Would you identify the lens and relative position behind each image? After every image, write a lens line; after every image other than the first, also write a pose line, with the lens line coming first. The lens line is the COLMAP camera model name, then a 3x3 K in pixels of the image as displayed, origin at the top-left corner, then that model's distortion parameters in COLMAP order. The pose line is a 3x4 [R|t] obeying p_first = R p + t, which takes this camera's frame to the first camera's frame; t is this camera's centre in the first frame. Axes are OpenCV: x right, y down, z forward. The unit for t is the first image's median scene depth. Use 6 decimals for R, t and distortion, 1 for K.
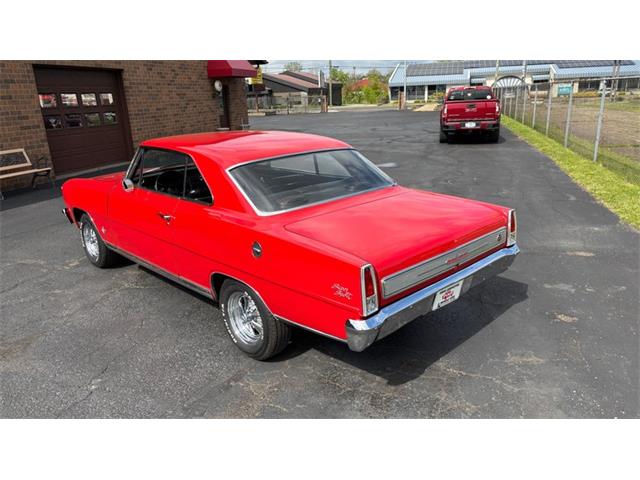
lens RADIAL K [[483.9, 0, 320.3], [0, 483.9, 242.0], [0, 0, 1]] dist [0.045234, -0.036309]
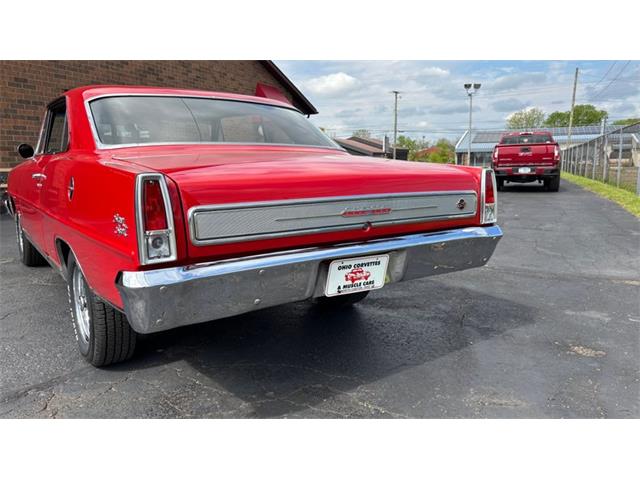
lens RADIAL K [[483.9, 0, 312.7], [0, 483.9, 241.9], [0, 0, 1]] dist [0.045234, -0.036309]
pose [[0.987804, 0.048726, -0.147884, 0.192552], [-0.067641, 0.989760, -0.125699, 0.096308], [0.140245, 0.134169, 0.980984, 0.245131]]
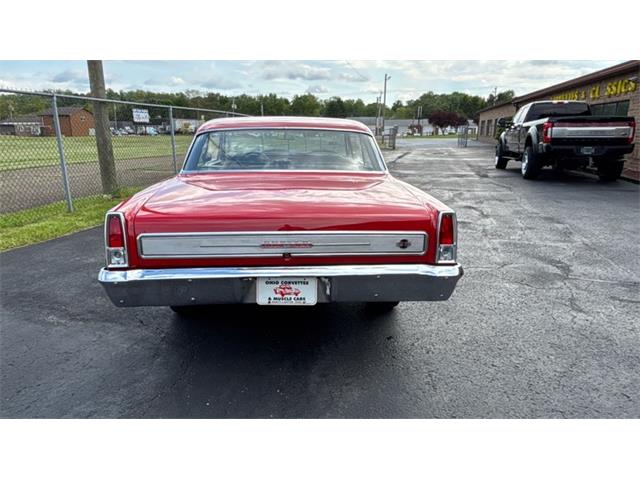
lens RADIAL K [[429.8, 0, 319.0], [0, 429.8, 242.1], [0, 0, 1]] dist [0.034890, -0.043364]
pose [[0.770460, 0.193367, -0.607454, 0.463774], [-0.213269, 0.976165, 0.040238, -0.006346], [0.600756, 0.098549, 0.793335, 0.306587]]
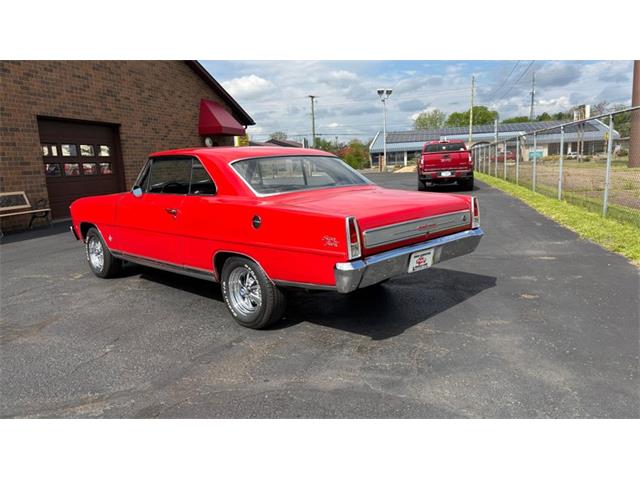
lens RADIAL K [[483.9, 0, 321.1], [0, 483.9, 240.9], [0, 0, 1]] dist [0.045234, -0.036309]
pose [[0.999378, -0.013501, 0.032579, -0.009134], [0.017760, 0.990794, -0.134206, 0.138920], [-0.030467, 0.134701, 0.990418, -0.095673]]
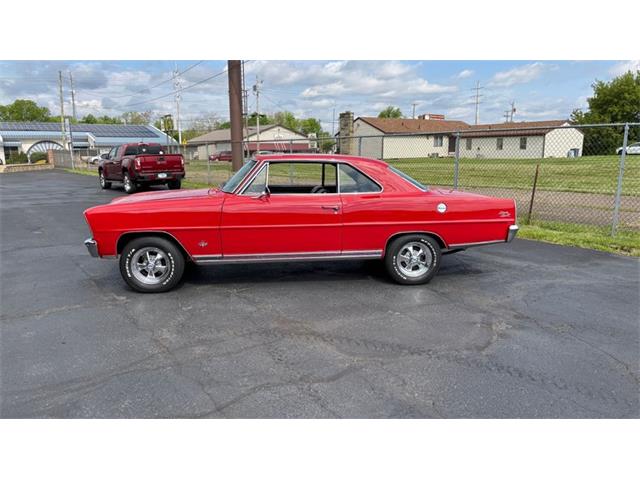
lens RADIAL K [[483.9, 0, 322.7], [0, 483.9, 238.1], [0, 0, 1]] dist [0.045234, -0.036309]
pose [[0.615804, -0.108603, 0.780379, -1.115473], [0.216309, 0.975701, -0.034906, 0.056652], [-0.757625, 0.190298, 0.624332, 0.161288]]
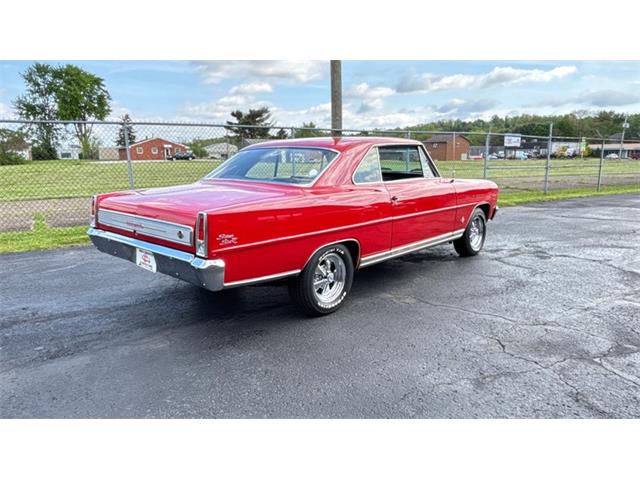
lens RADIAL K [[429.8, 0, 317.8], [0, 429.8, 239.1], [0, 0, 1]] dist [0.034890, -0.043364]
pose [[0.071084, 0.220859, -0.972712, 0.820951], [-0.286728, 0.938545, 0.192148, -0.158914], [0.955371, 0.265245, 0.130042, 0.809868]]
